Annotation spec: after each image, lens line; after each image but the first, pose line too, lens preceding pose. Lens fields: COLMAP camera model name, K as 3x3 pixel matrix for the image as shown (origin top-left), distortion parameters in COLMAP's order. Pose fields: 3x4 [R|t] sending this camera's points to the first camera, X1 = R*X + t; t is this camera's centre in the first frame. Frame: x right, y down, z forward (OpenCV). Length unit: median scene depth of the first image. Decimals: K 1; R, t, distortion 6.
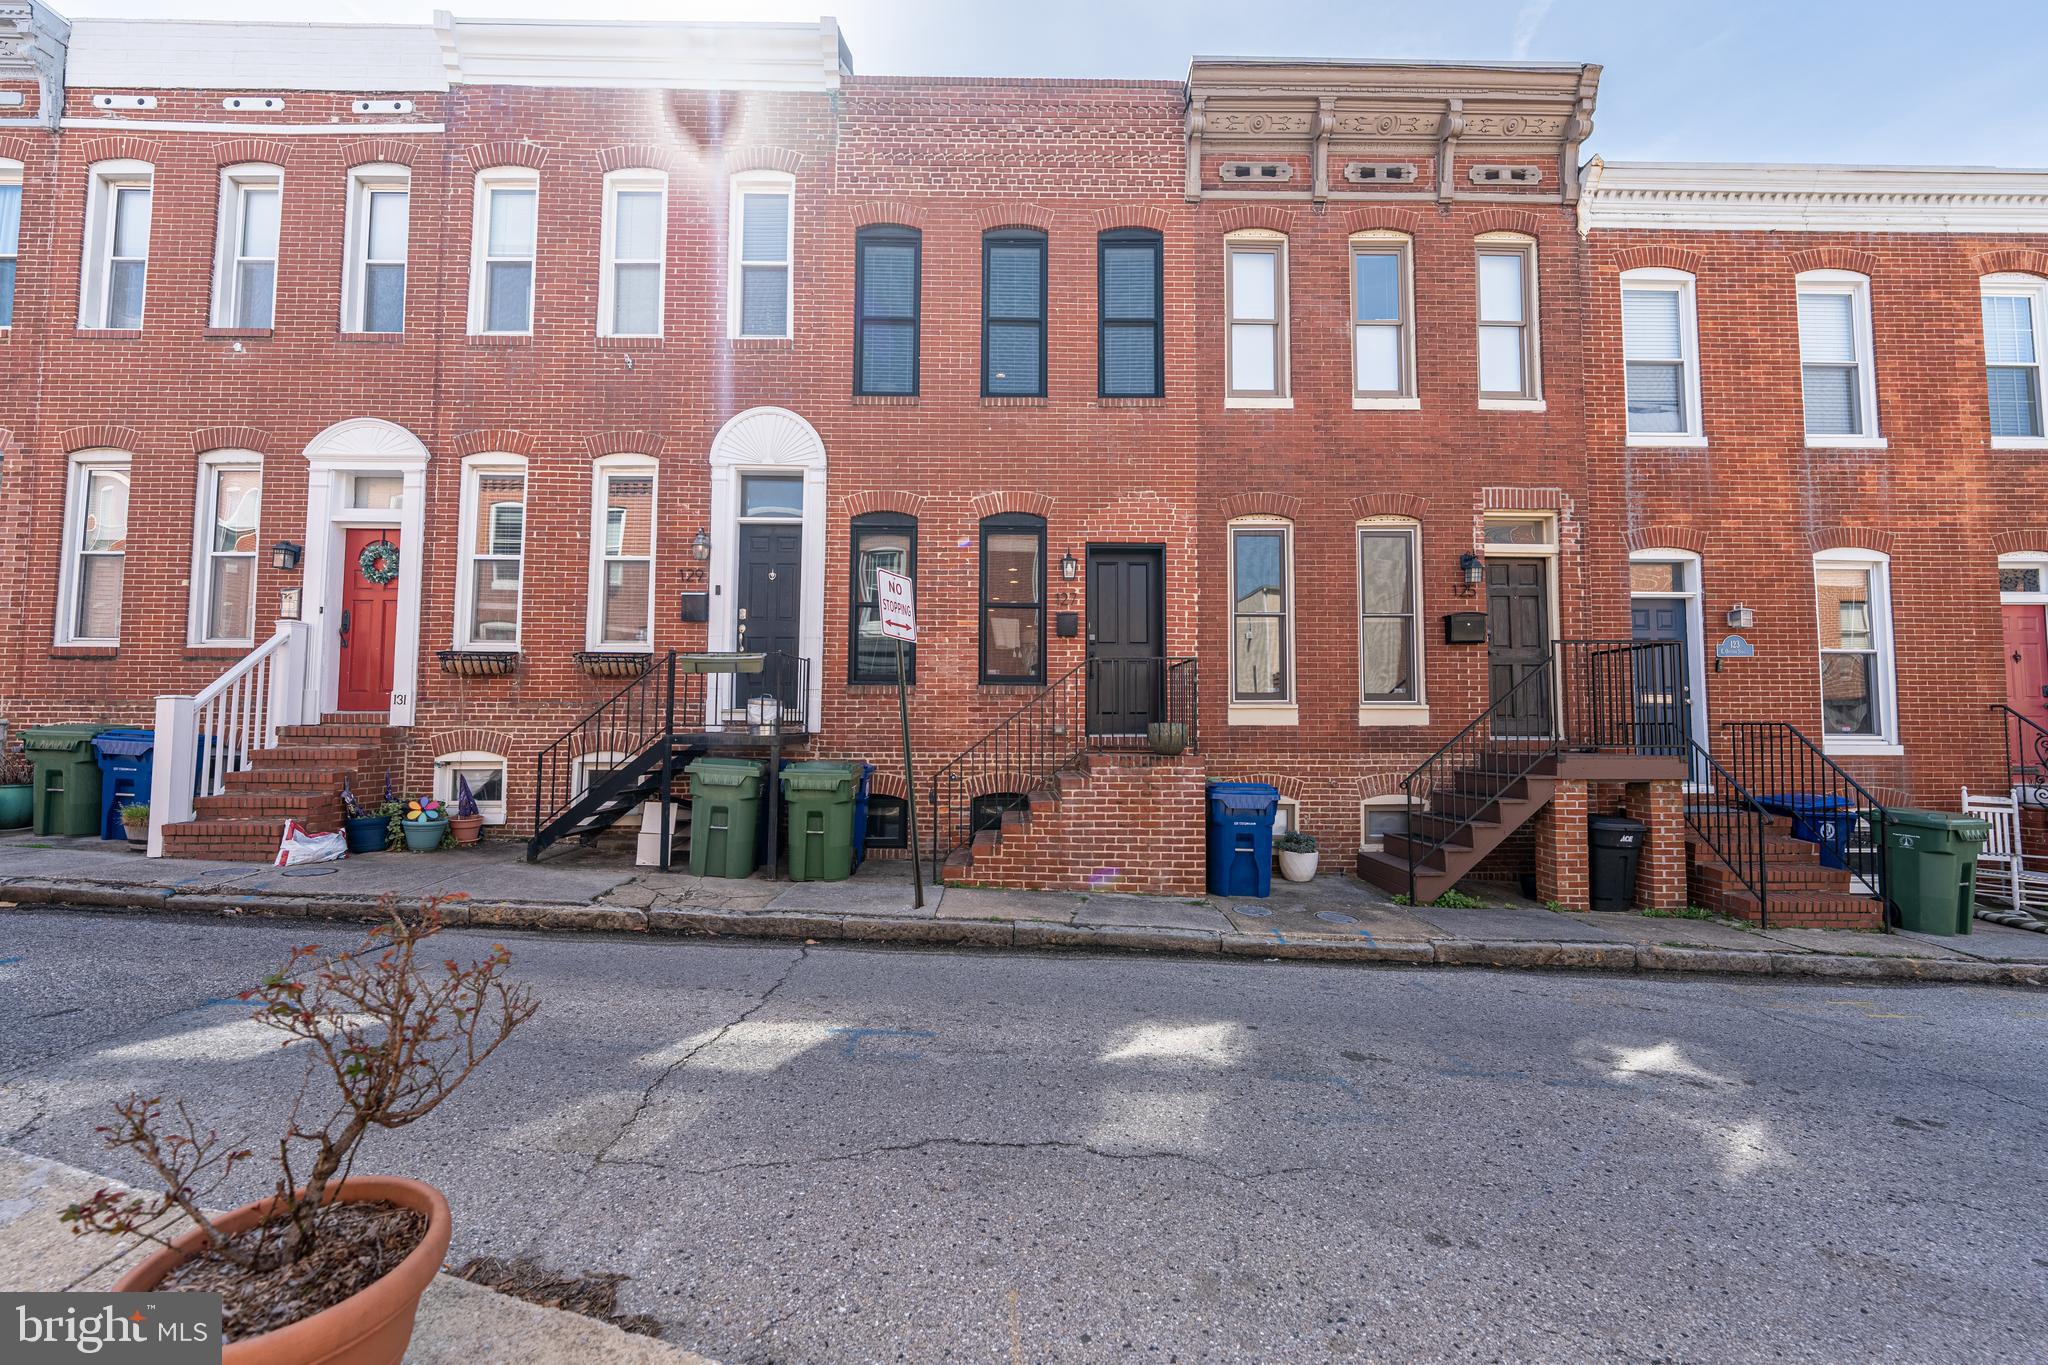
lens RADIAL K [[834.9, 0, 1022.9], [0, 834.9, 683.0], [0, 0, 1]] dist [-0.001372, -0.000142]
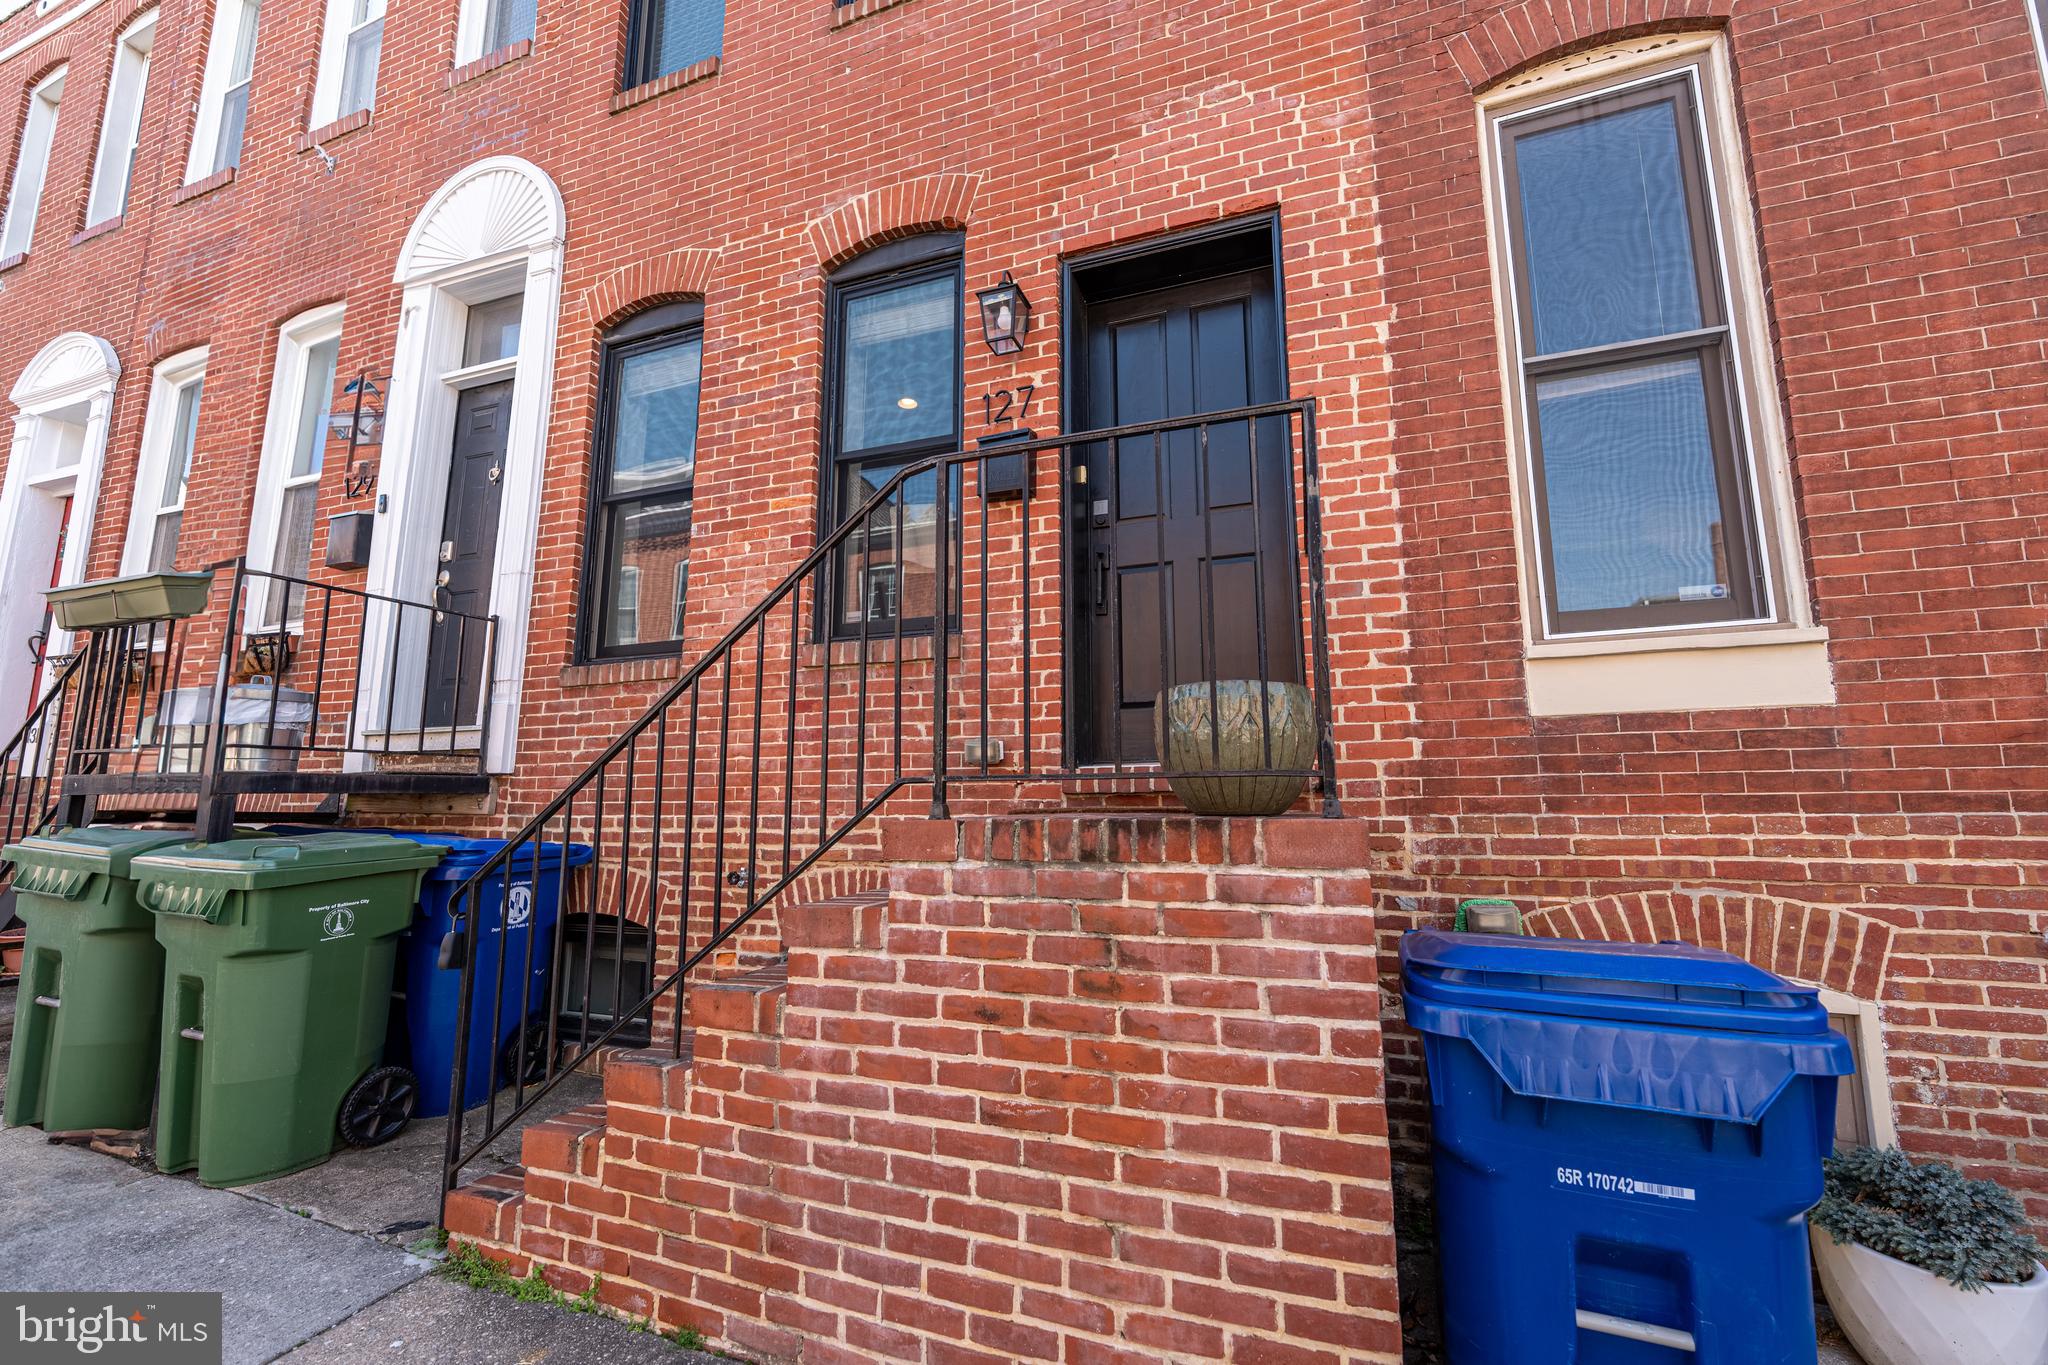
lens RADIAL K [[834.9, 0, 1018.0], [0, 834.9, 679.3], [0, 0, 1]] dist [-0.001372, -0.000142]
pose [[0.931508, -0.062313, -0.358342, 0.214433], [0.027697, 0.994507, -0.100939, 0.071873], [0.362664, 0.084100, 0.928118, 0.771053]]
